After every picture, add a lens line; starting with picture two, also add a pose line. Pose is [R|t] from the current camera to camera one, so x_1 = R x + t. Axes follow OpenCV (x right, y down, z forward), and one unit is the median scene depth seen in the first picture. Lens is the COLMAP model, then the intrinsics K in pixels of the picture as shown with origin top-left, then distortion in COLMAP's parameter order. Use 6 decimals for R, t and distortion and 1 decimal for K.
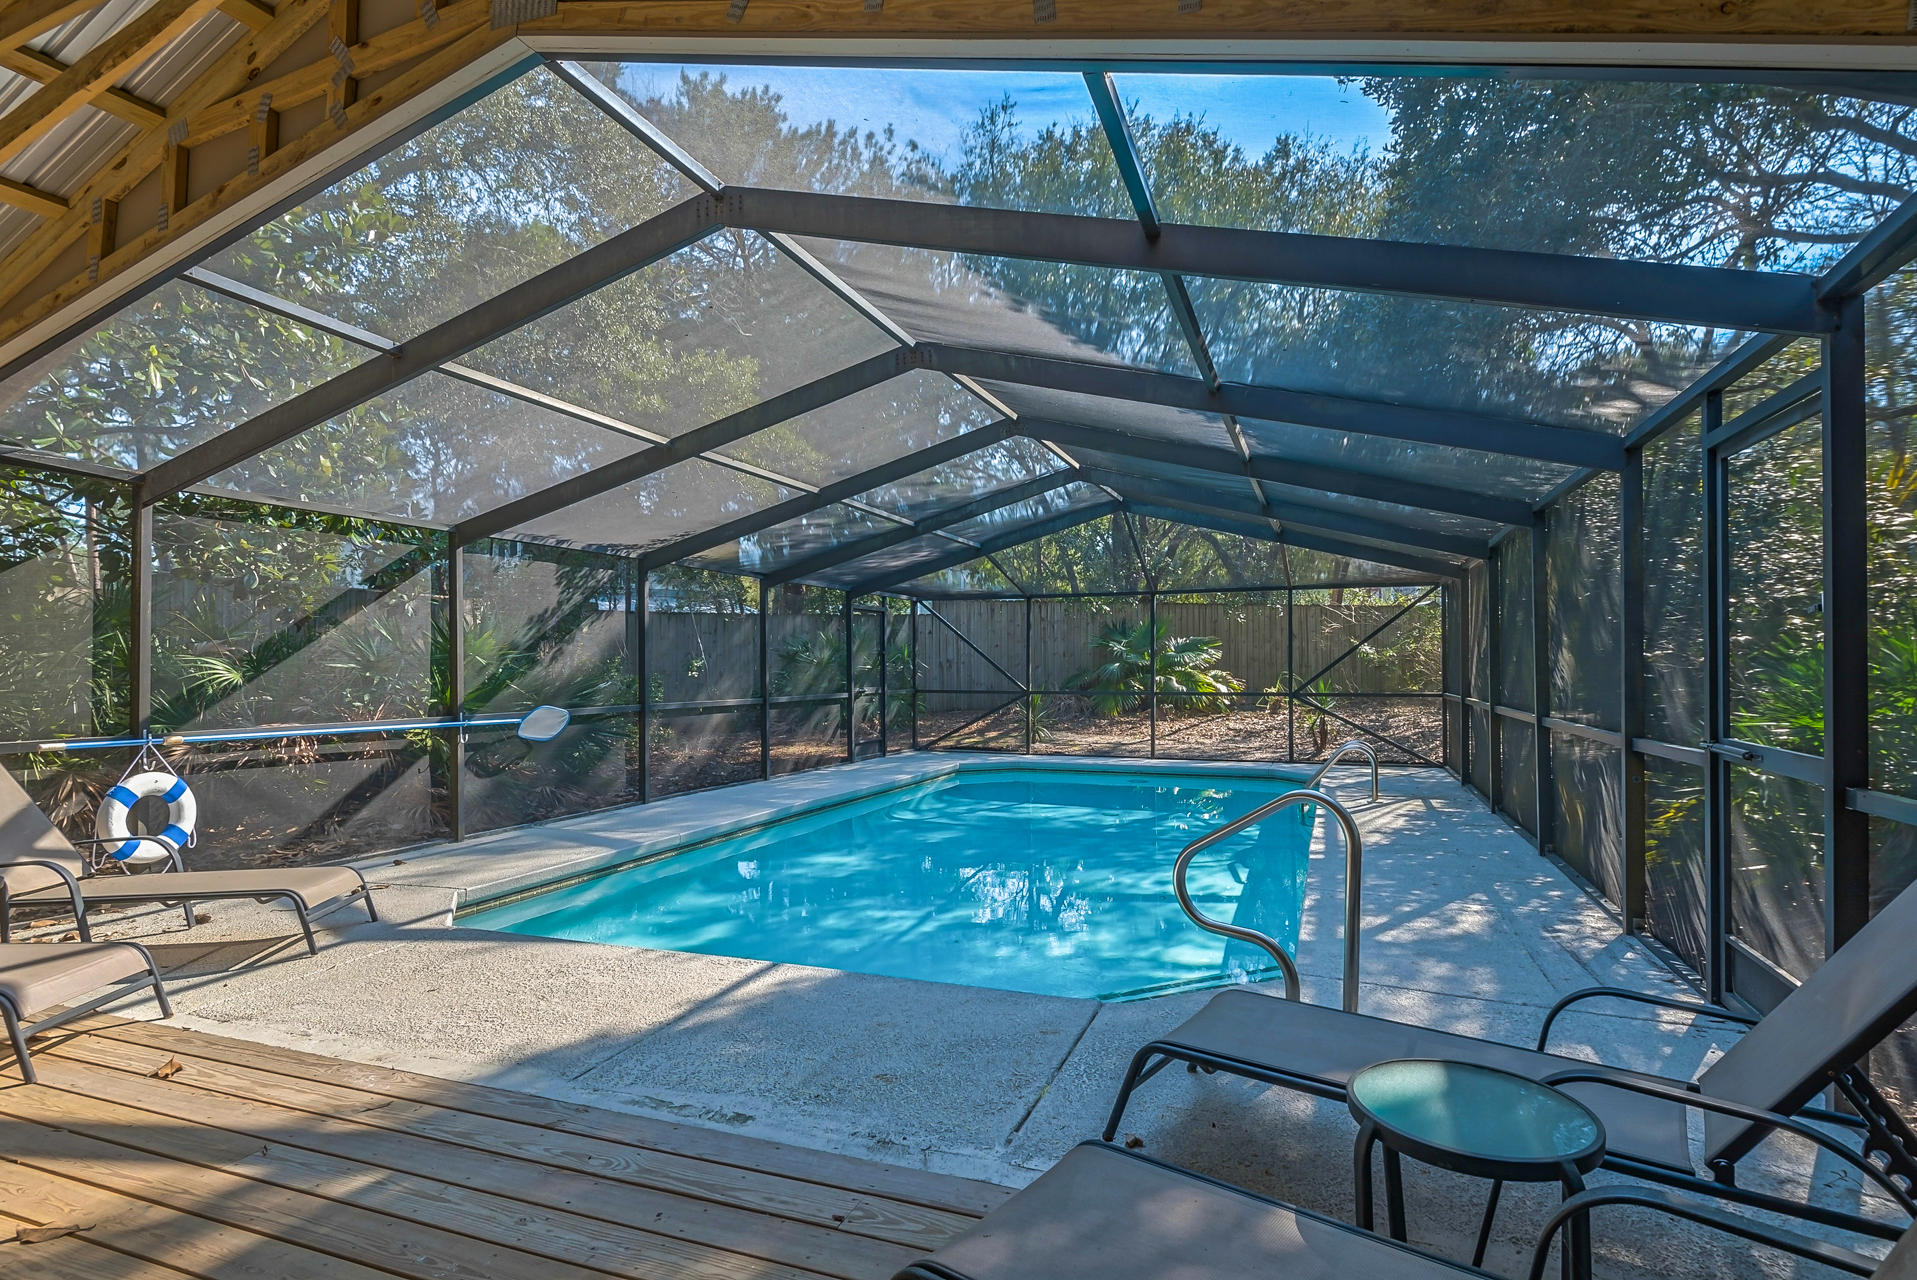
lens RADIAL K [[995.7, 0, 958.5], [0, 995.7, 640.0], [0, 0, 1]] dist [0.003571, -0.029433]
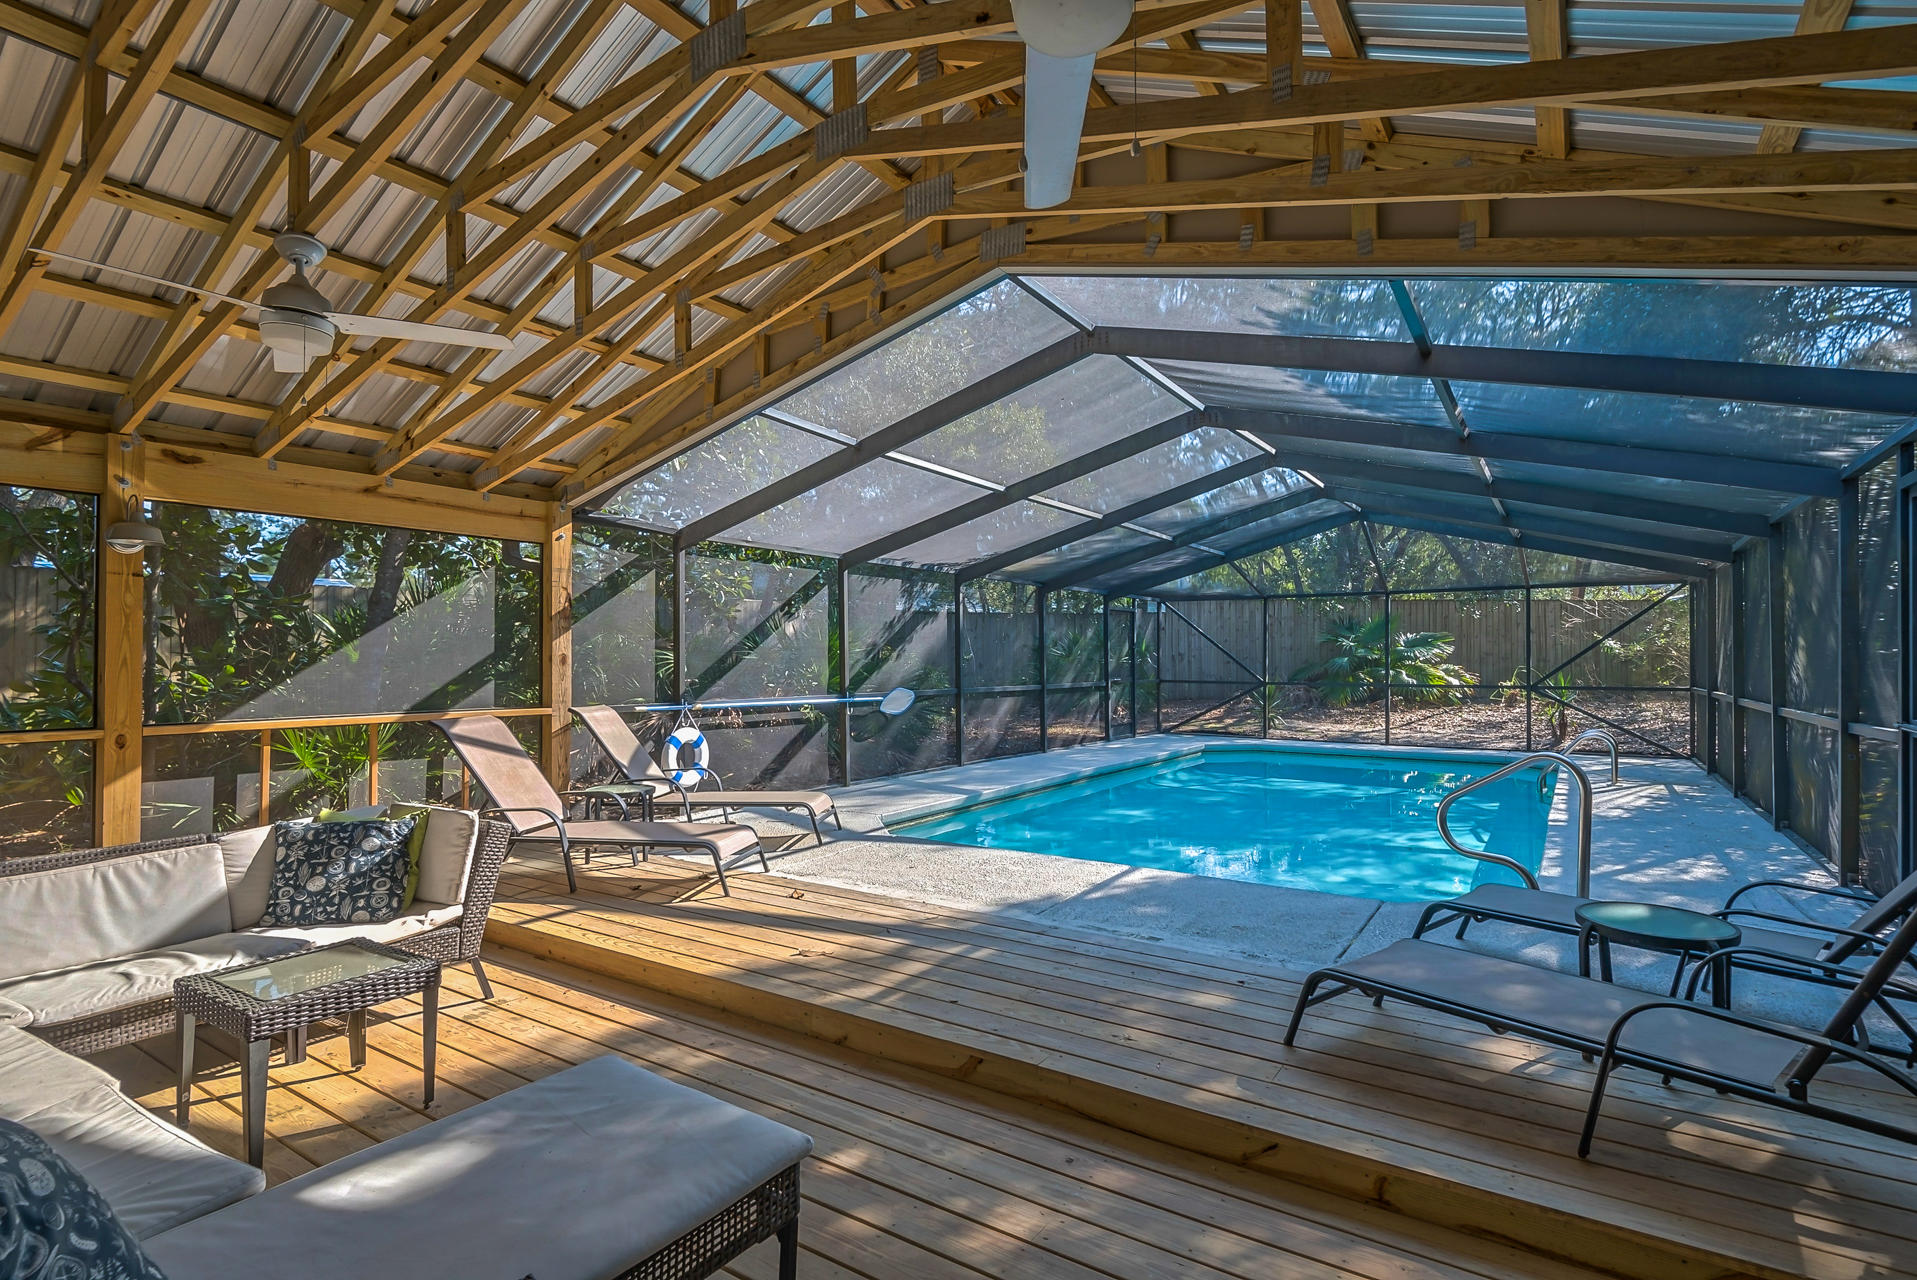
lens RADIAL K [[900.2, 0, 958.5], [0, 900.2, 640.0], [0, 0, 1]] dist [-0.001409, -0.016344]
pose [[0.970778, -0.000765, -0.239978, -0.049457], [0.002042, 0.999985, 0.005076, -0.003530], [0.239971, -0.005418, 0.970765, -0.137243]]
